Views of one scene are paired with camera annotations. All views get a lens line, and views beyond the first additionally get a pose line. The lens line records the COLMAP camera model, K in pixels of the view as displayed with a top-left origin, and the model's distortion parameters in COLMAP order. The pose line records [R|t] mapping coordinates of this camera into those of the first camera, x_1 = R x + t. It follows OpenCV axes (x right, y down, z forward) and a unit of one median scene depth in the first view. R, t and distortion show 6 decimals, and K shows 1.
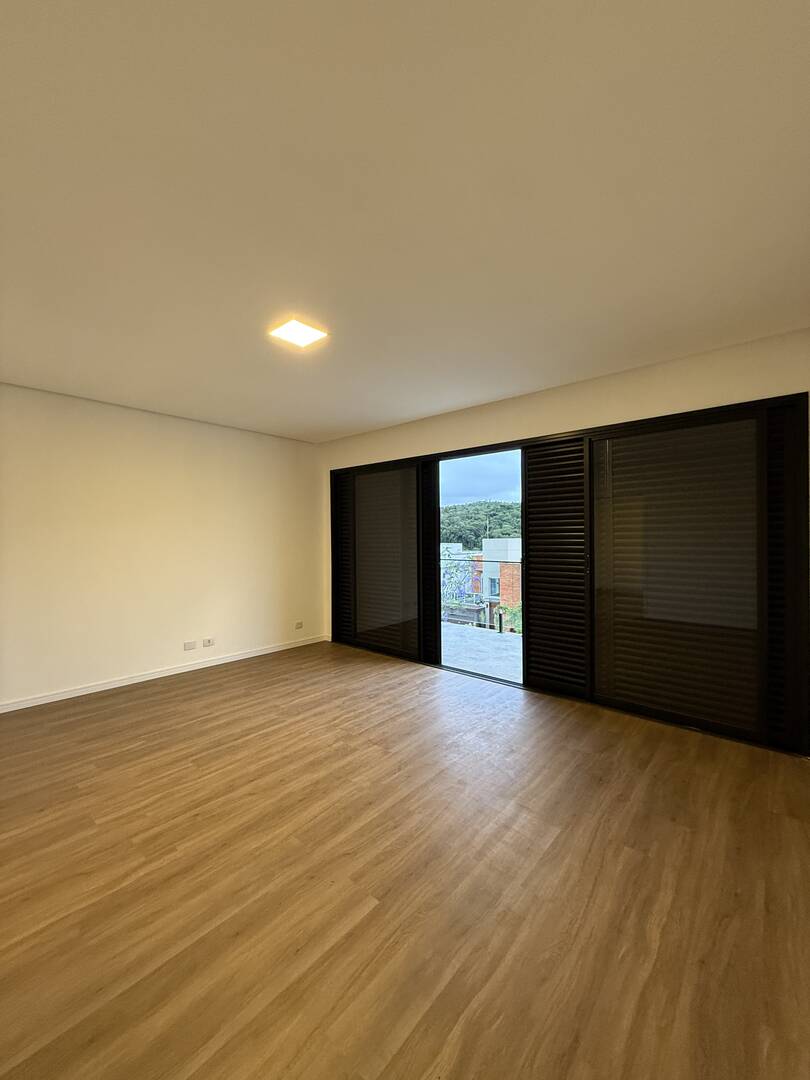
lens RADIAL K [[430.0, 0, 403.7], [0, 430.0, 540.4], [0, 0, 1]] dist [-0.000655, 0.000511]
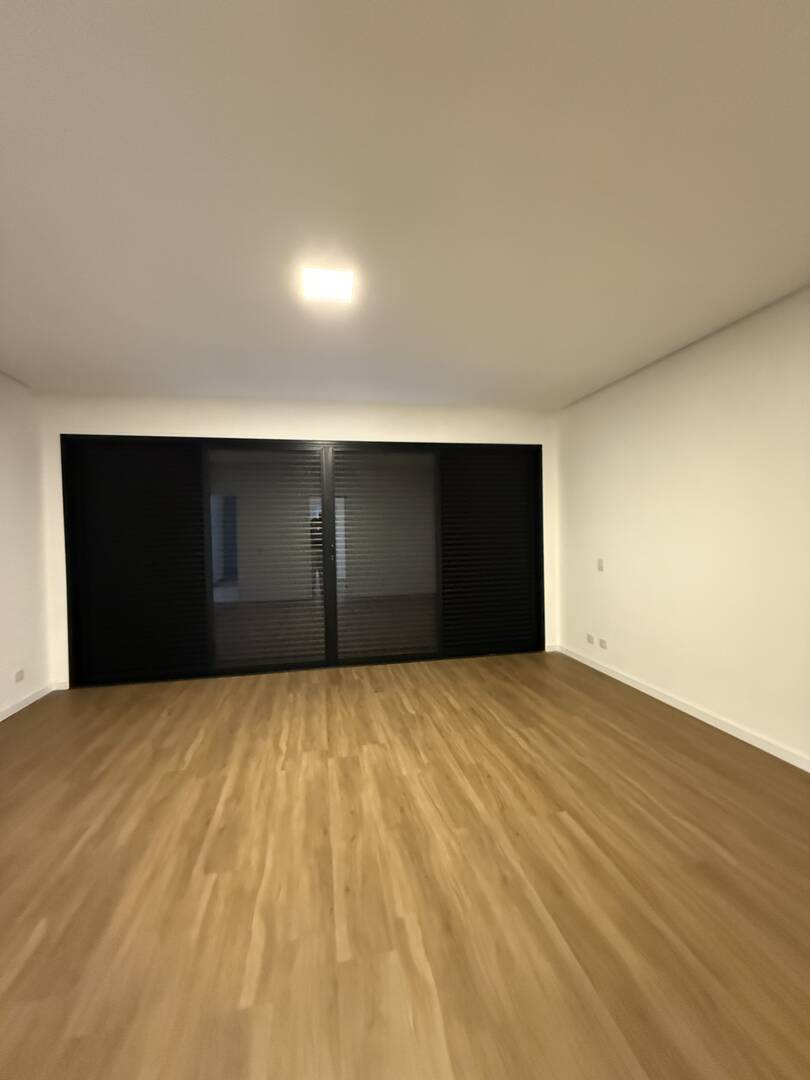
lens RADIAL K [[430.0, 0, 405.2], [0, 430.0, 535.9], [0, 0, 1]] dist [-0.000655, 0.000511]
pose [[0.600947, -0.010509, 0.799220, -0.758844], [0.018598, 0.999827, -0.000837, 0.012947], [-0.799073, 0.015367, 0.601038, 0.337570]]
